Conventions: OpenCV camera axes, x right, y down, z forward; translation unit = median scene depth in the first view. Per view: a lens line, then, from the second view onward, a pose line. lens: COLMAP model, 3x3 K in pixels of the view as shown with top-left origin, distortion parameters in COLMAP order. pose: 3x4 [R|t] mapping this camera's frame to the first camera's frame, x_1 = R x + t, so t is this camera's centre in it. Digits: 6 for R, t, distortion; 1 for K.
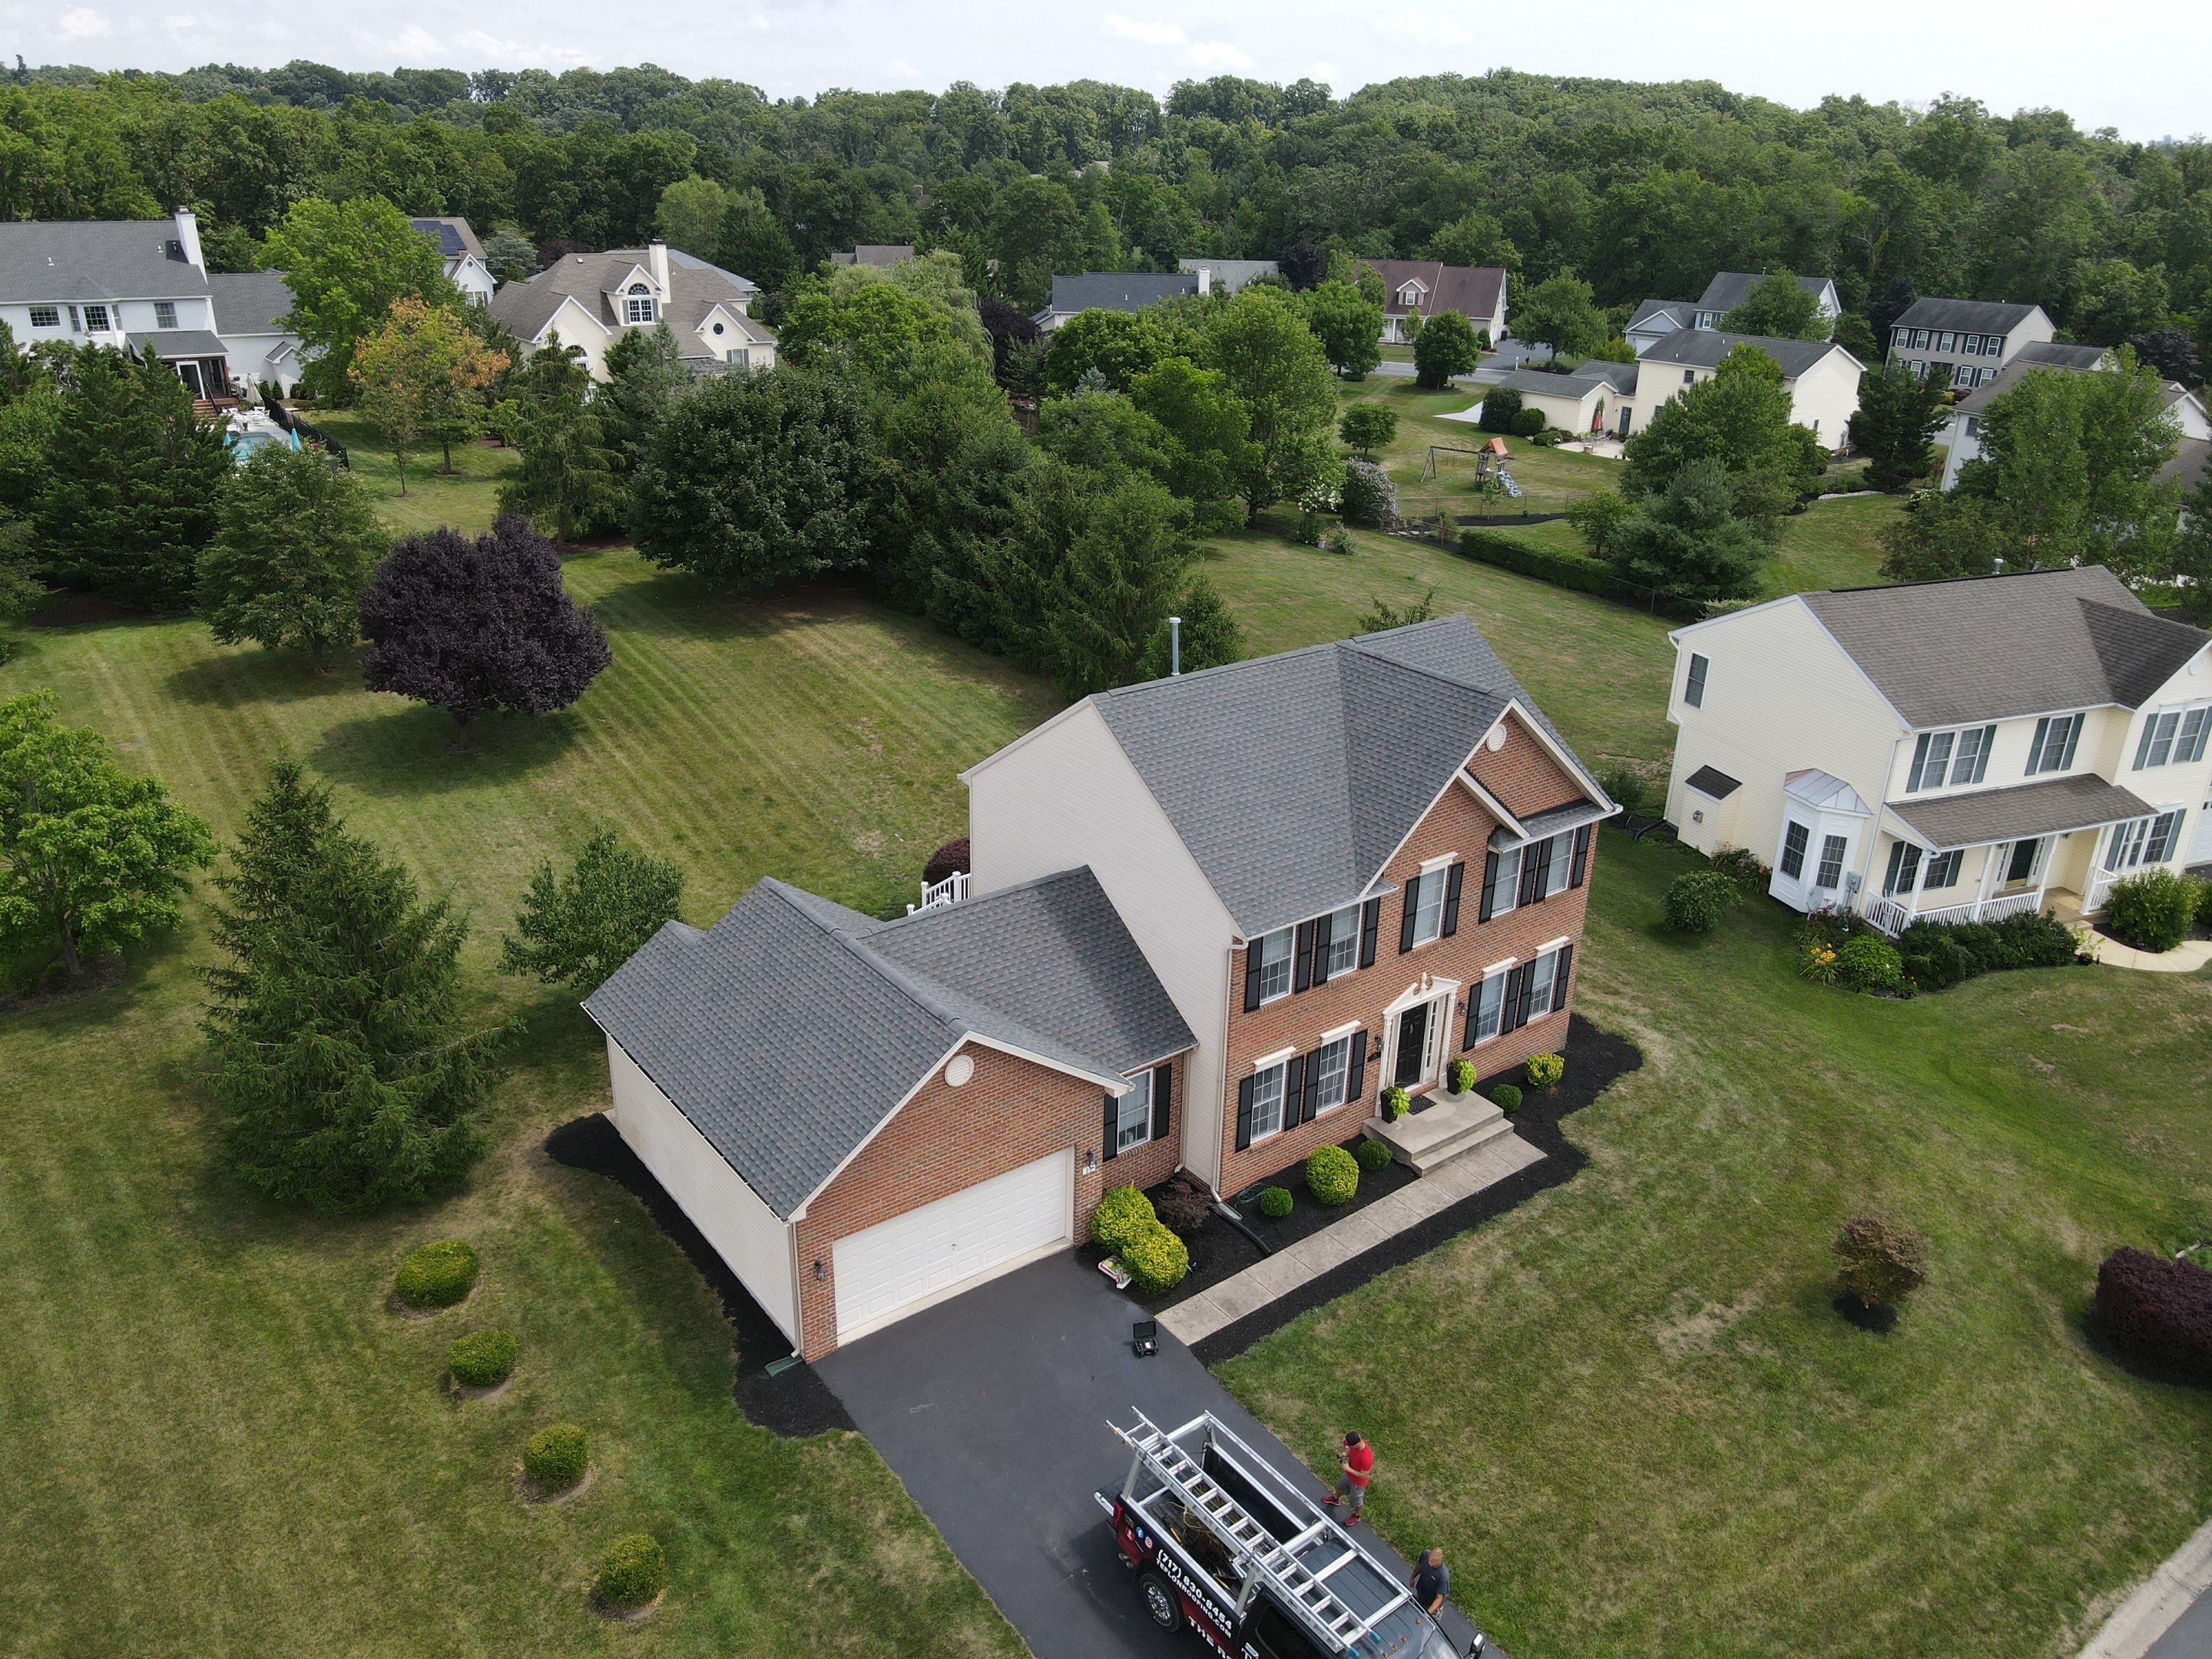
lens RADIAL K [[1625.3, 0, 1102.0], [0, 1625.3, 836.7], [0, 0, 1]] dist [0.003563, 0.021382]
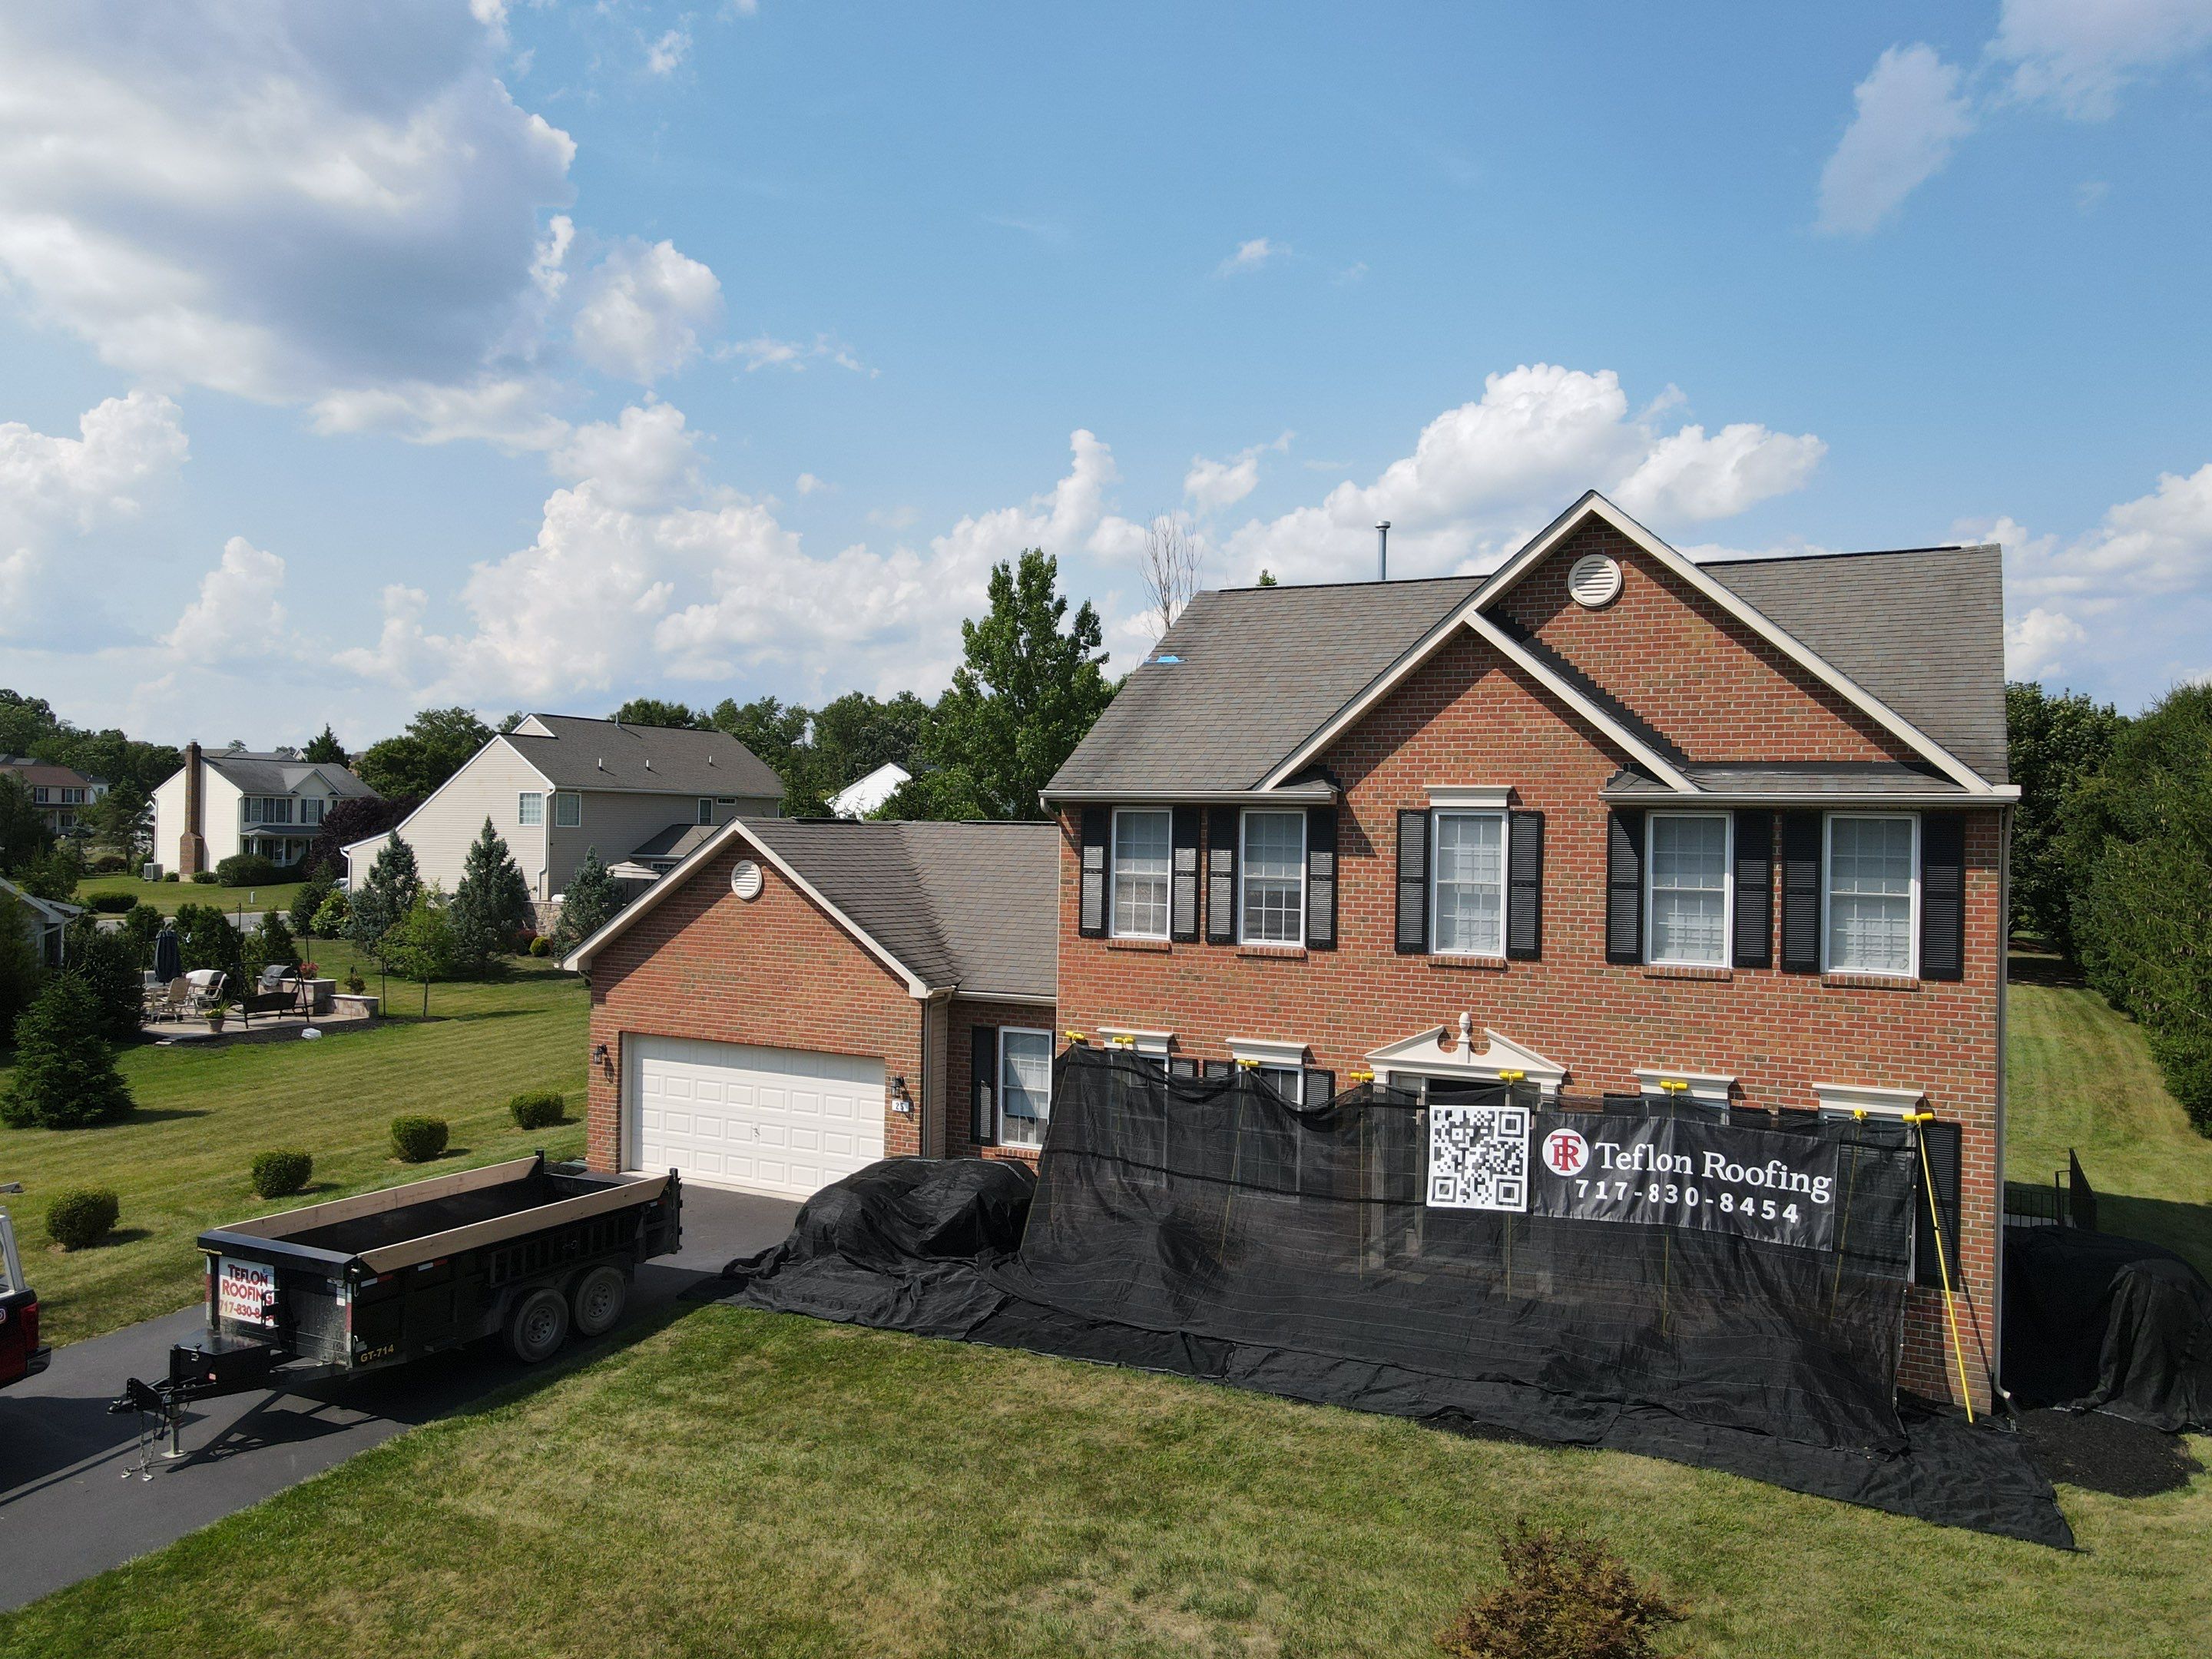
lens RADIAL K [[1625.3, 0, 1098.1], [0, 1625.3, 832.9], [0, 0, 1]] dist [0.003563, 0.021382]
pose [[0.433740, -0.012678, -0.900949, 0.500240], [-0.361438, 0.913480, -0.186860, 0.137017], [0.825368, 0.406686, 0.391630, 0.506548]]
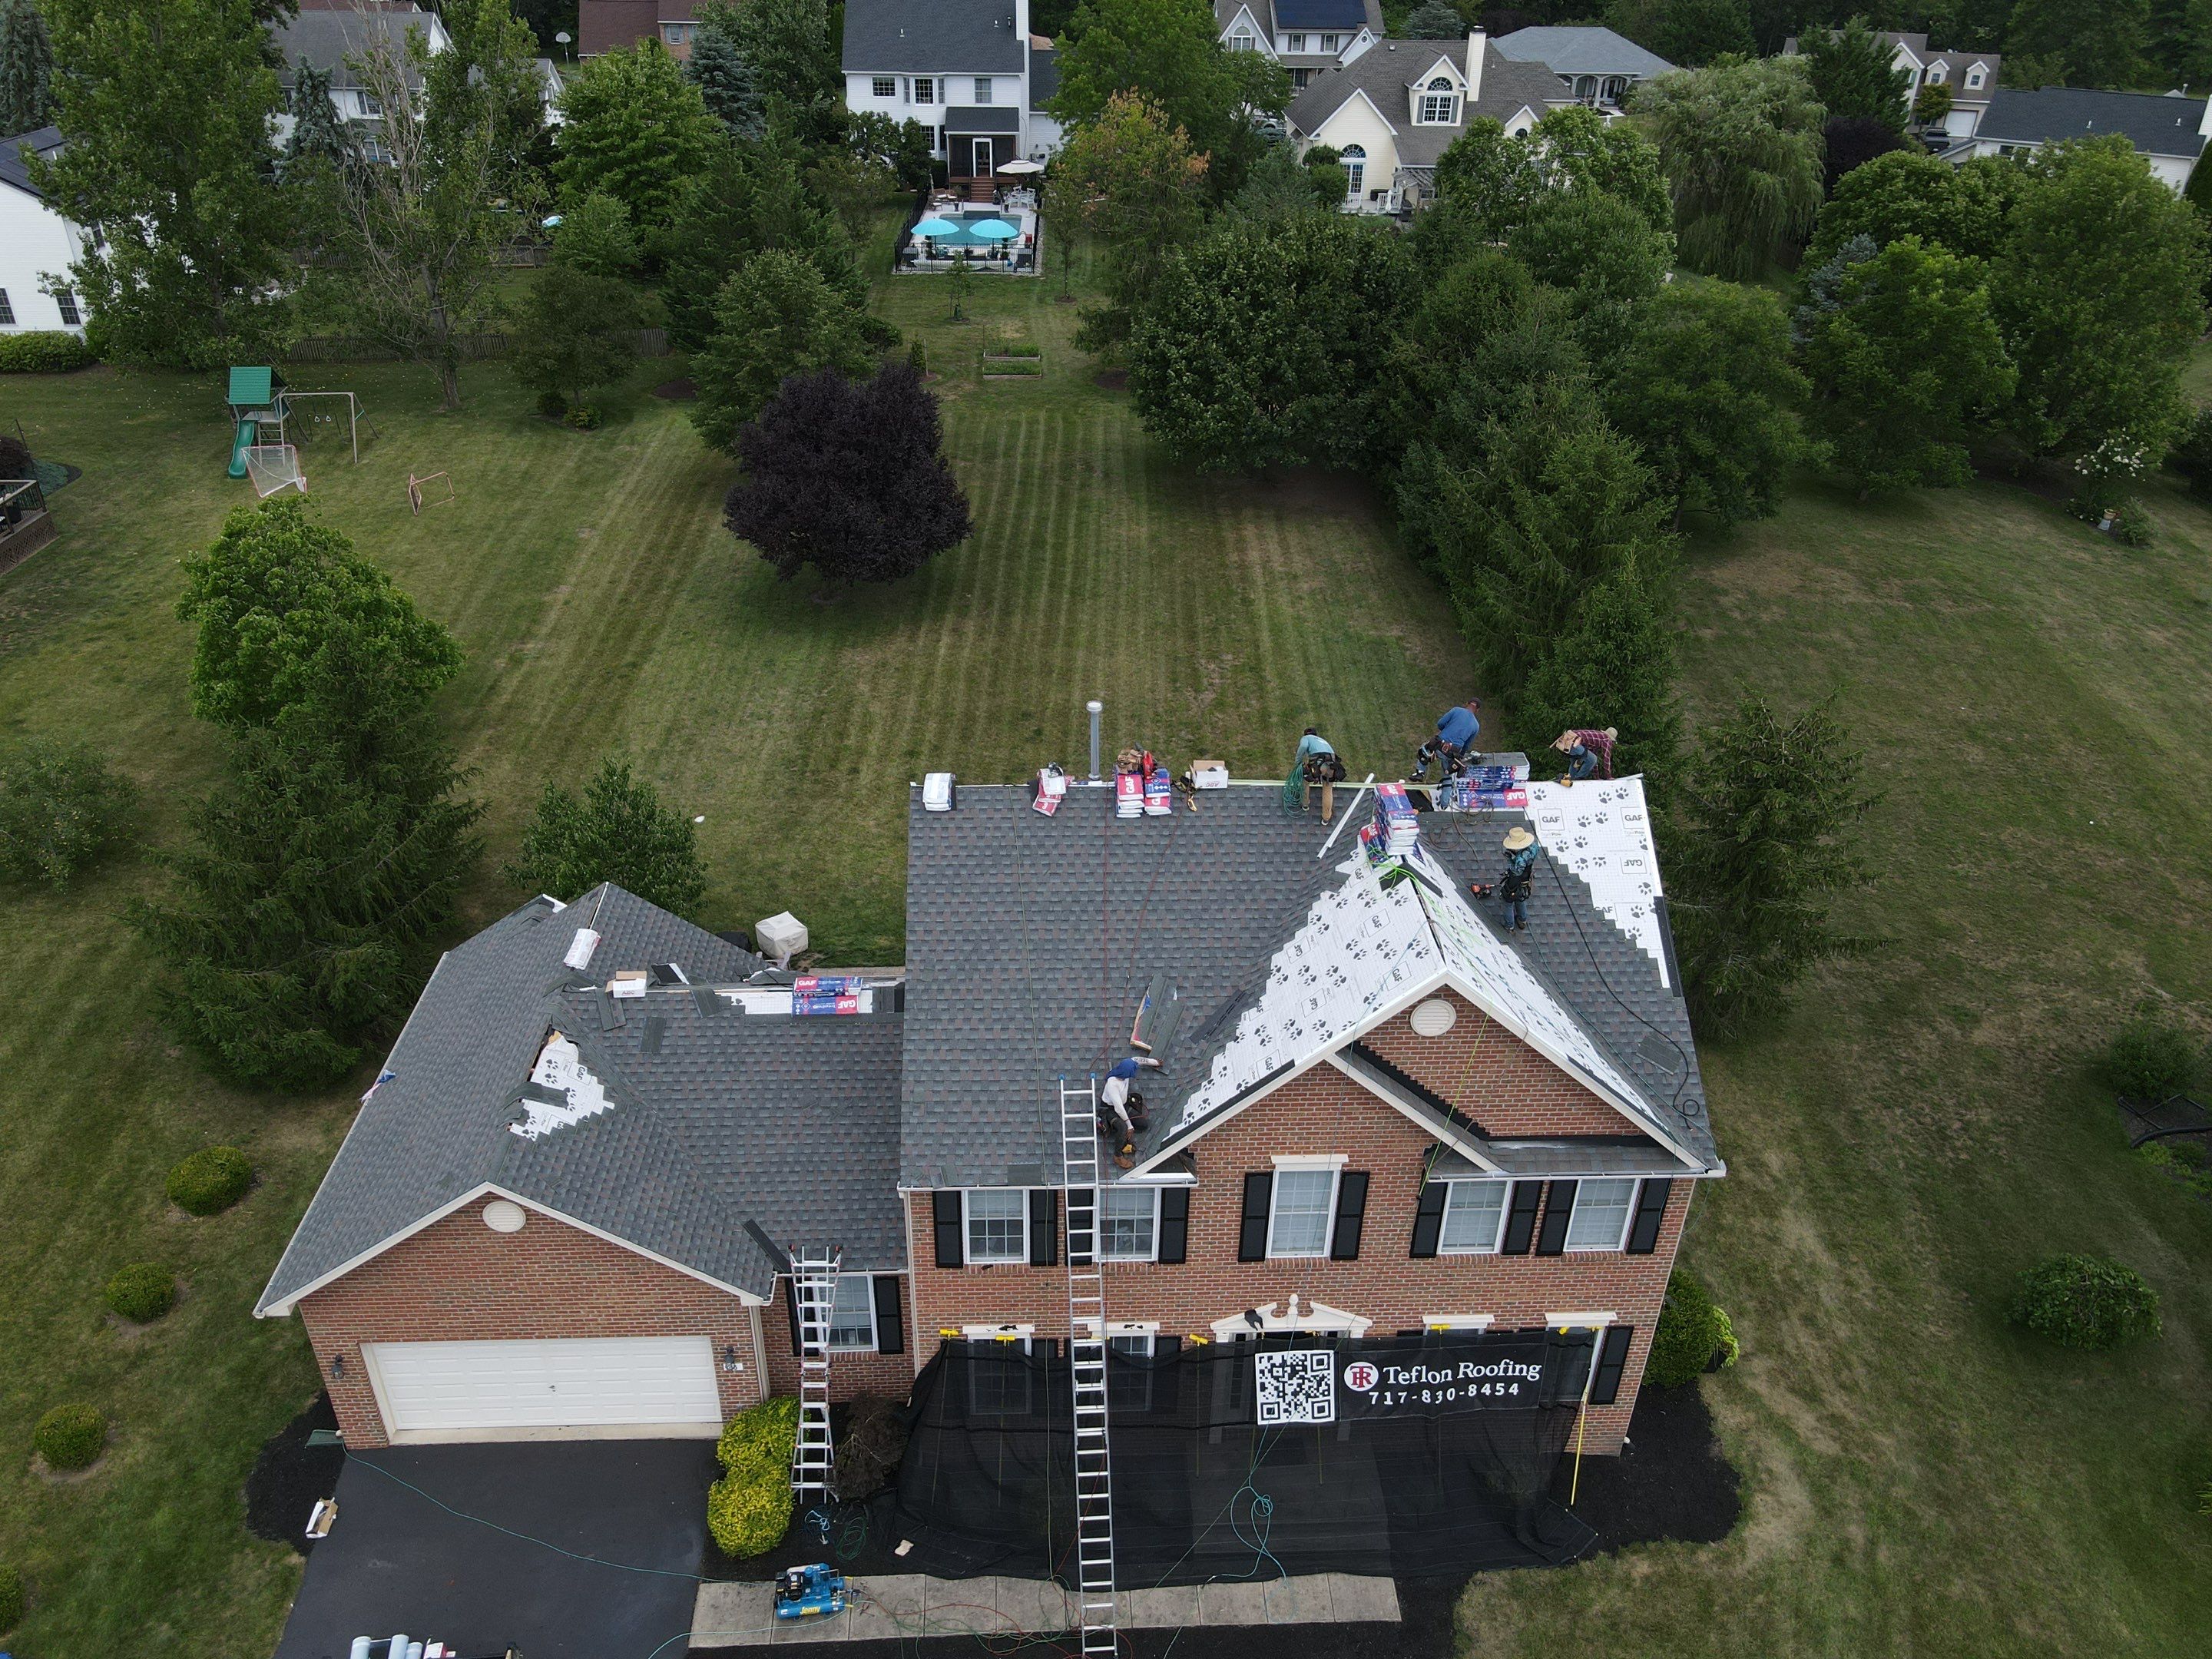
lens RADIAL K [[1625.3, 0, 1099.1], [0, 1625.3, 832.7], [0, 0, 1]] dist [0.003563, 0.021382]
pose [[0.823002, 0.284891, -0.491432, 0.318829], [-0.222082, 0.957654, 0.183246, -0.162331], [0.522827, -0.041674, 0.851420, 0.296415]]
